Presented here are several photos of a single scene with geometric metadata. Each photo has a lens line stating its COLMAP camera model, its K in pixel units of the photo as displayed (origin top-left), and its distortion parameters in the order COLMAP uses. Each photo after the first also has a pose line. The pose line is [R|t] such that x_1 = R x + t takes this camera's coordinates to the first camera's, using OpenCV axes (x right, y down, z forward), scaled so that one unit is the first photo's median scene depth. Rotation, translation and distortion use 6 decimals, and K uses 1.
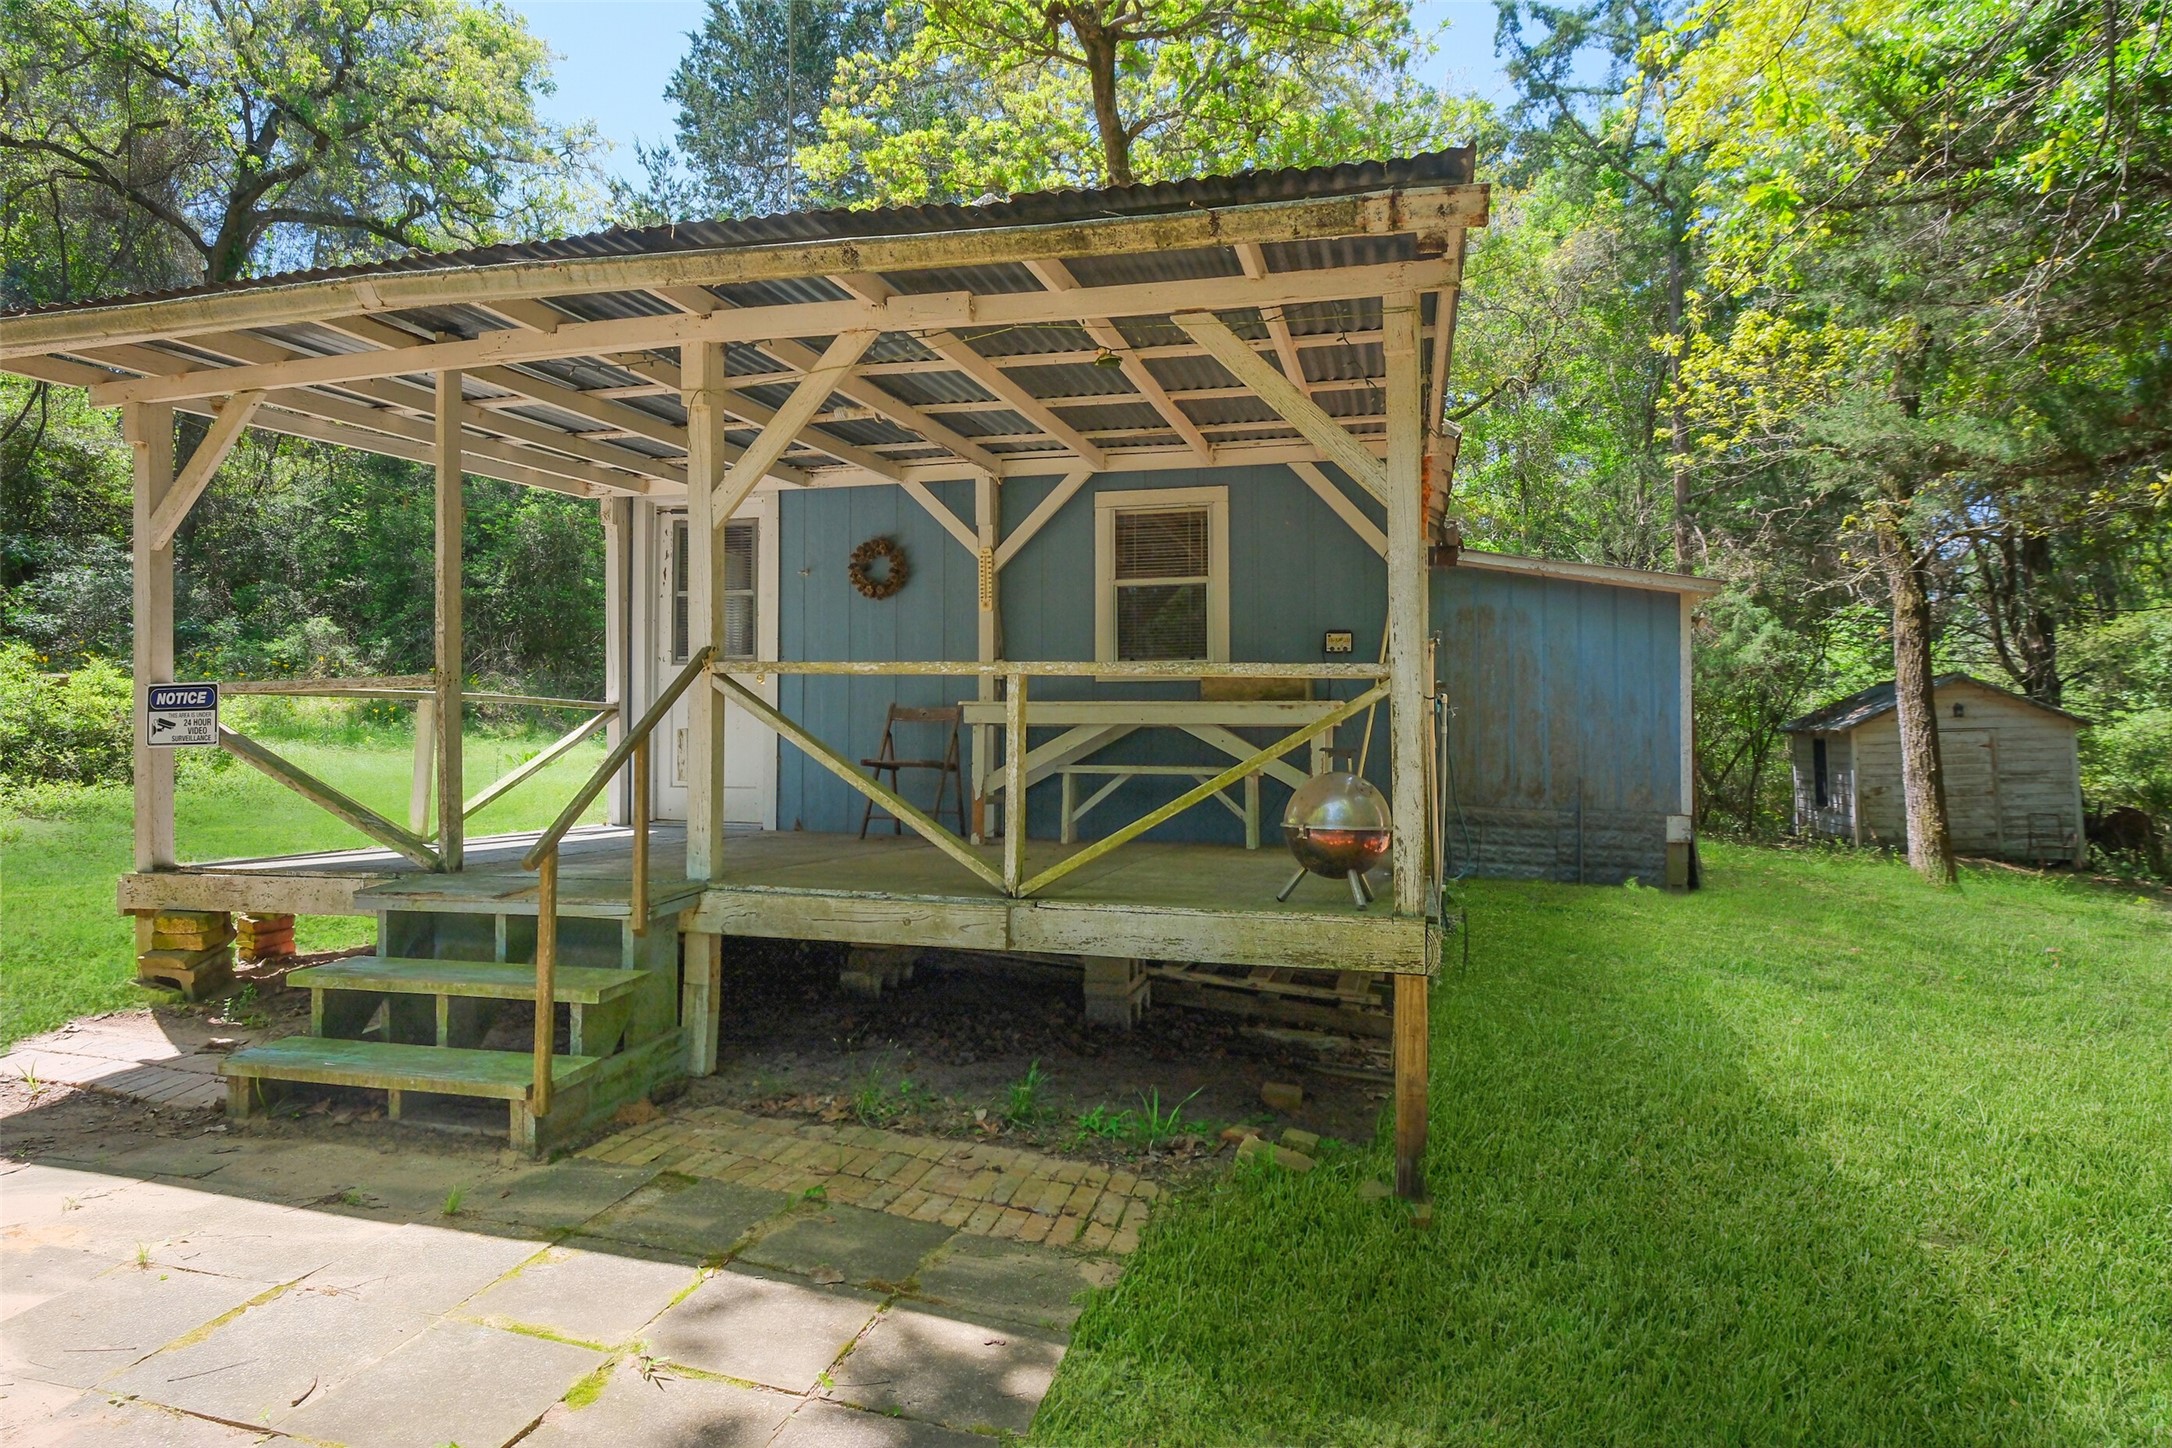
lens RADIAL K [[1195.2, 0, 1079.9], [0, 1195.2, 721.9], [0, 0, 1]] dist [0.016776, 0.000806]
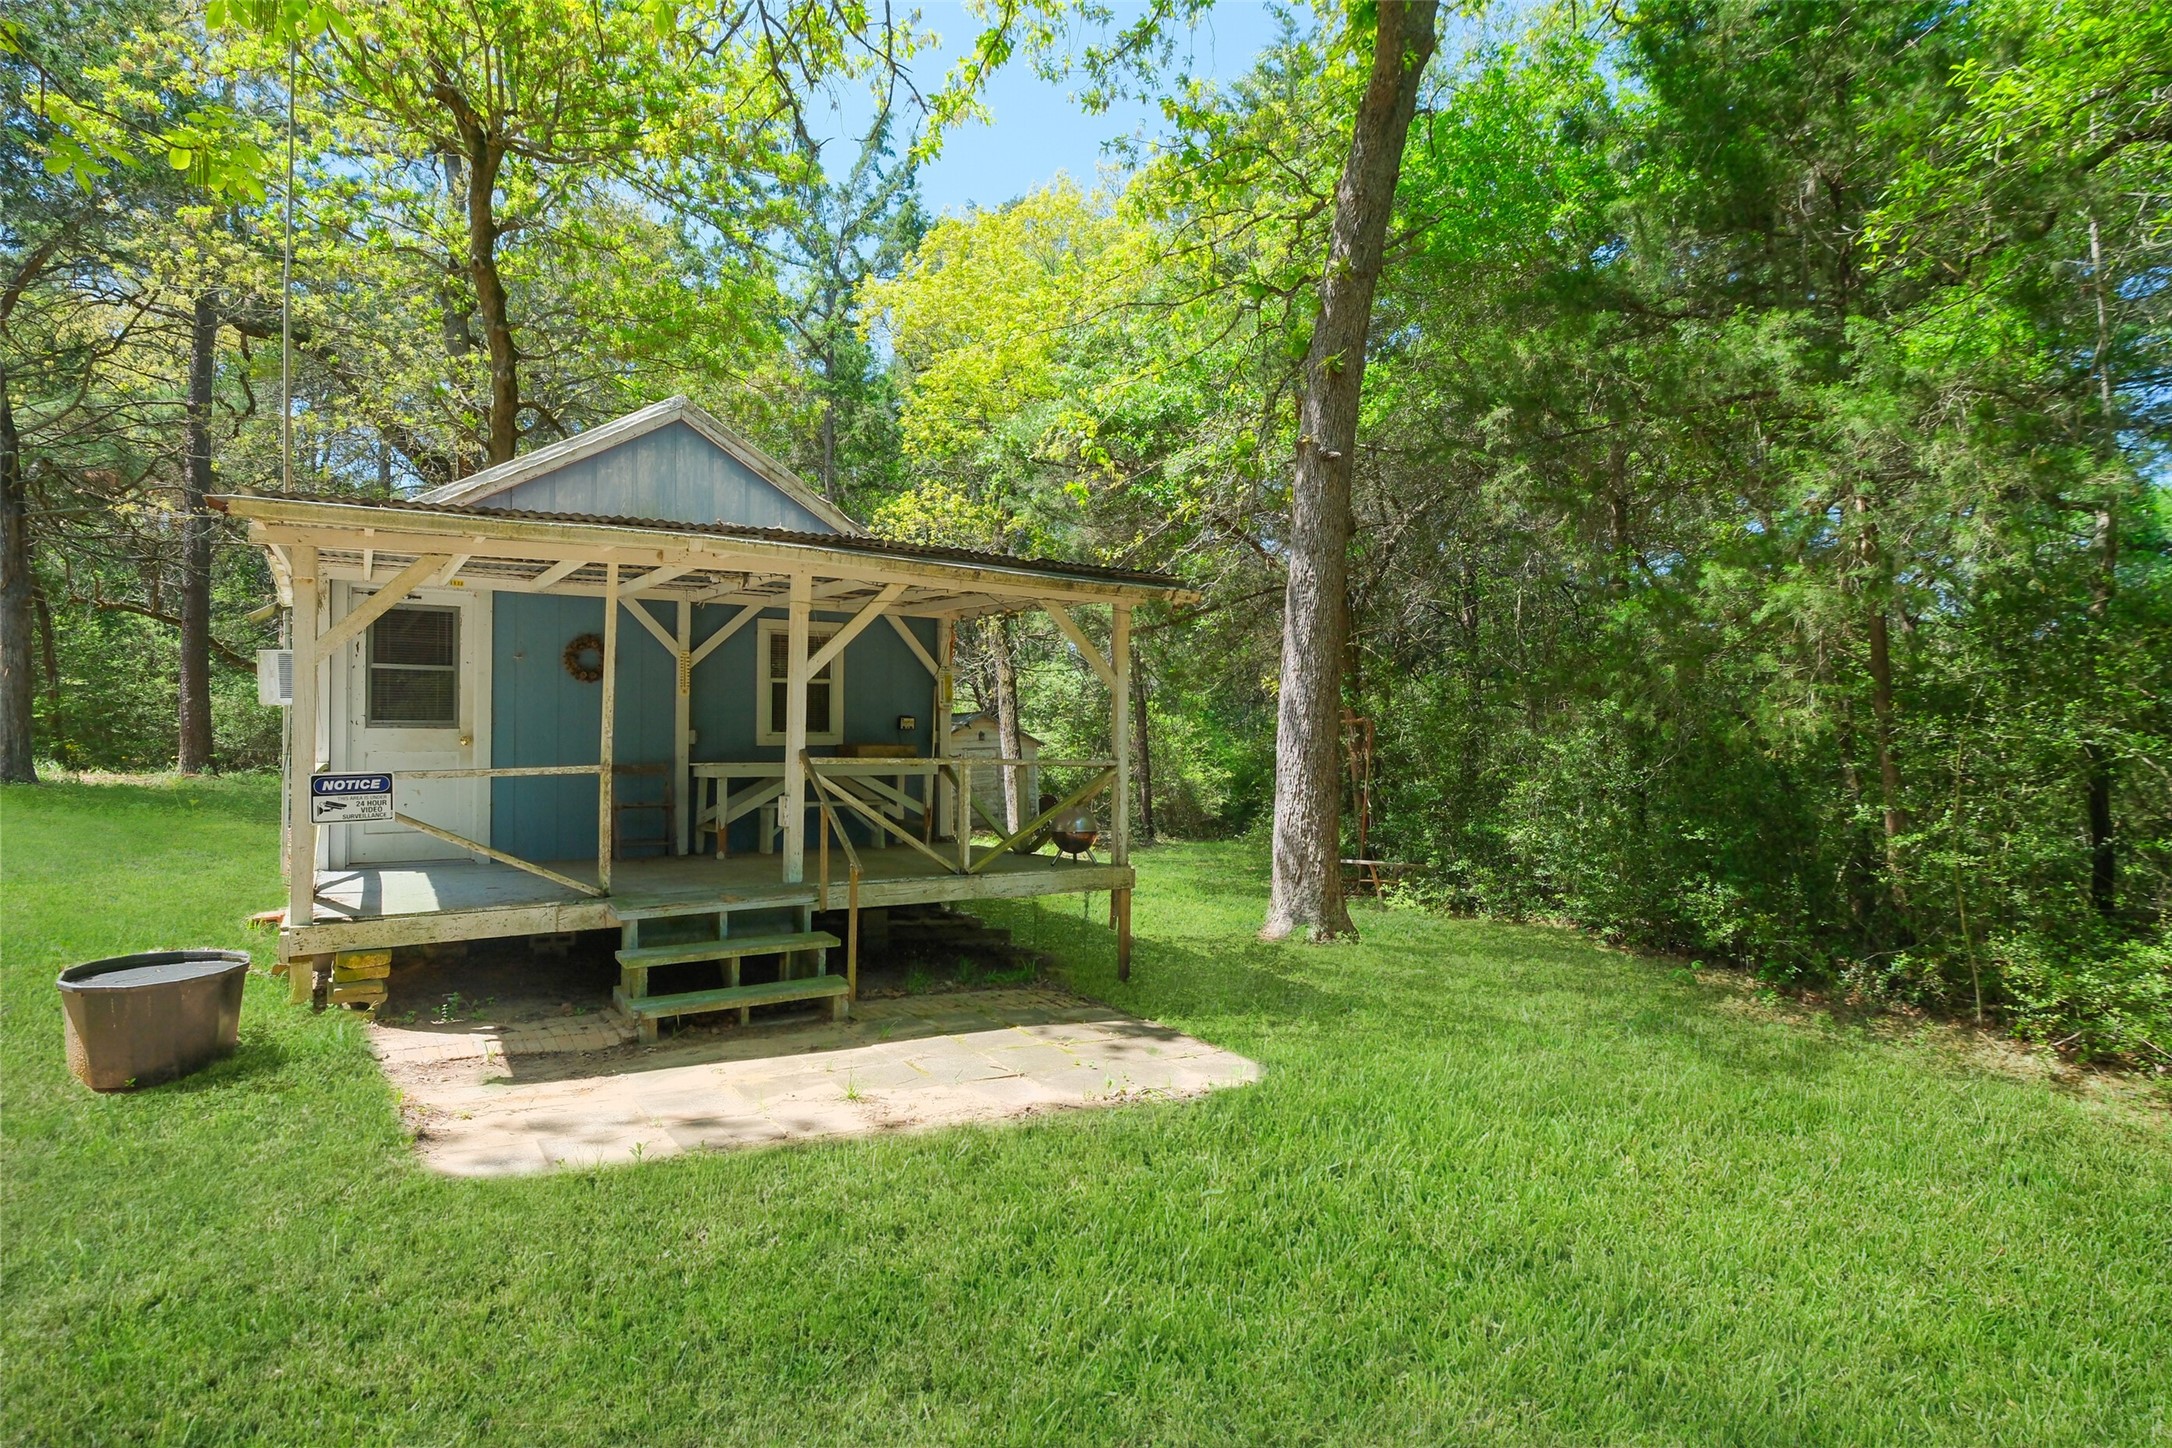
lens RADIAL K [[1057.5, 0, 1082.1], [0, 1057.5, 733.0], [0, 0, 1]] dist [0.001766, 0.000163]
pose [[0.702494, 0.004257, 0.711677, -1.267609], [-0.006295, 0.999980, 0.000232, -0.101325], [-0.711662, -0.004643, 0.702507, -0.433193]]
